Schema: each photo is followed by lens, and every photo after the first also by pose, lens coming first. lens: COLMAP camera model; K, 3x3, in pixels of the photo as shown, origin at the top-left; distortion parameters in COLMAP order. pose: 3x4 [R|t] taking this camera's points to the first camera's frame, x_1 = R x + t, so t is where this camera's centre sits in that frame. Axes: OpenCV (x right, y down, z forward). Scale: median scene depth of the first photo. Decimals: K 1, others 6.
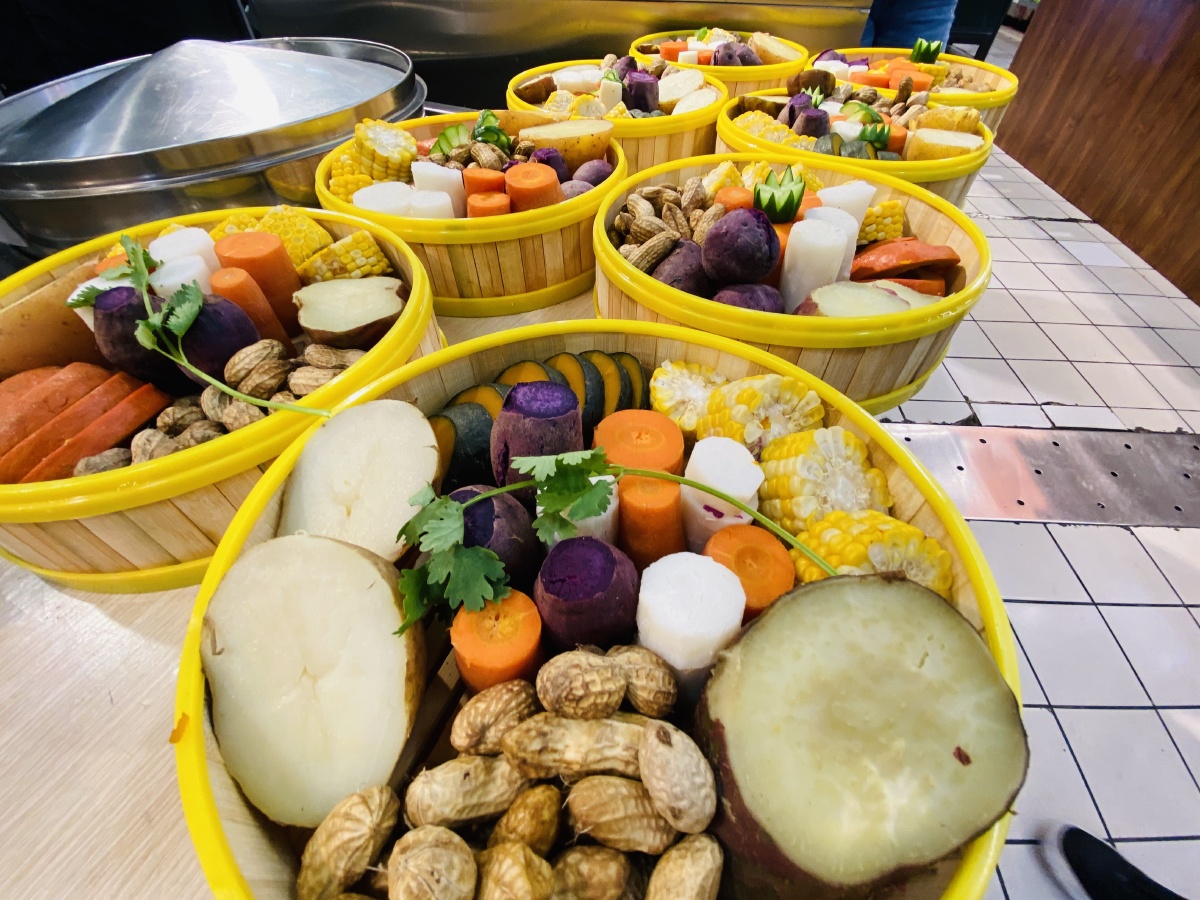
lens RADIAL K [[495.3, 0, 601.6], [0, 495.3, 446.9], [0, 0, 1]] dist [0.014328, -0.018042]
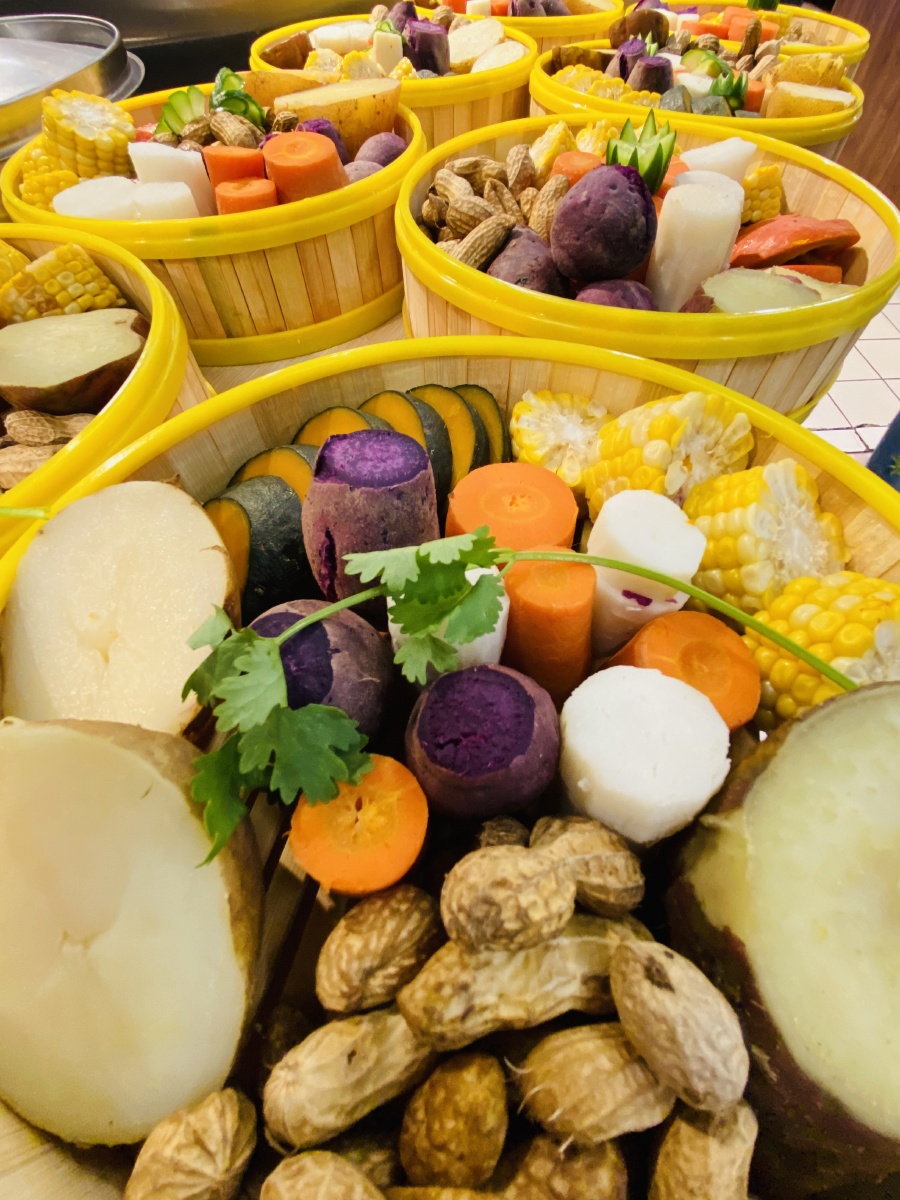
lens RADIAL K [[495.3, 0, 450.0], [0, 495.3, 600.0], [0, 0, 1]] dist [0.014328, -0.018042]
pose [[0.991673, -0.112108, 0.063380, -0.066199], [0.099618, 0.979662, 0.174180, -0.013170], [-0.081618, -0.166415, 0.982672, 0.254679]]
